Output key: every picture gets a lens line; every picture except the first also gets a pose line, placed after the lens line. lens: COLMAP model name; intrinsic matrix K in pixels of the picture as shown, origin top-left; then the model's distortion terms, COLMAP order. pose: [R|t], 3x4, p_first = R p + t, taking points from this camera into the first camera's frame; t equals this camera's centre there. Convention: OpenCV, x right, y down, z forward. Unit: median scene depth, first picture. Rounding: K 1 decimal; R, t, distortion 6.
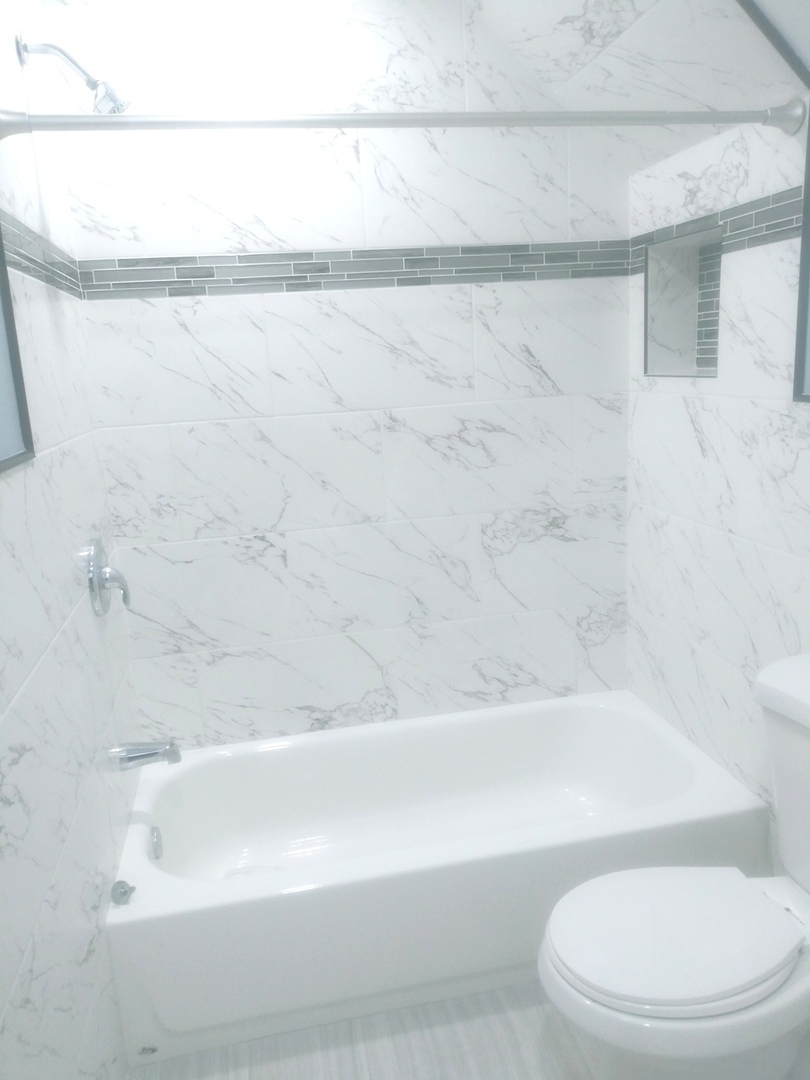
lens RADIAL K [[841.7, 0, 403.8], [0, 841.7, 544.1], [0, 0, 1]] dist [0.018758, -0.014149]
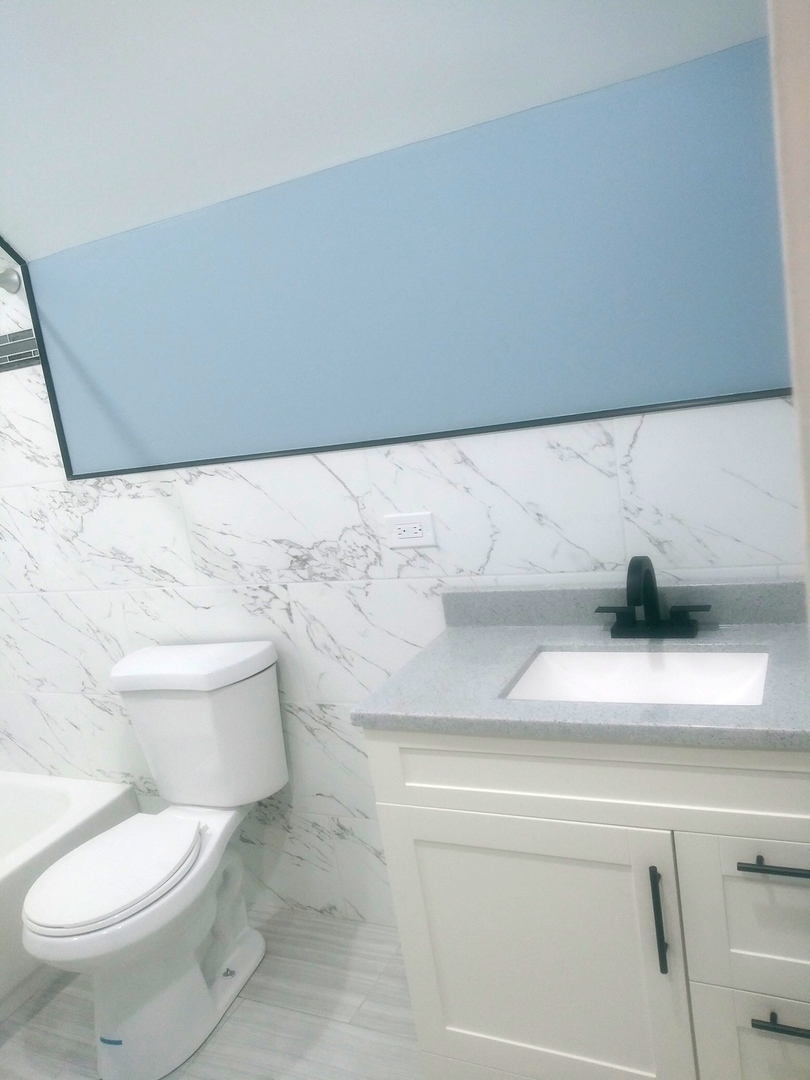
lens RADIAL K [[841.7, 0, 405.2], [0, 841.7, 539.8], [0, 0, 1]] dist [0.018758, -0.014149]
pose [[0.602032, -0.184562, 0.776849, -0.274326], [0.289595, 0.957145, 0.002970, 0.072177], [-0.744105, 0.223183, 0.629680, -0.226307]]
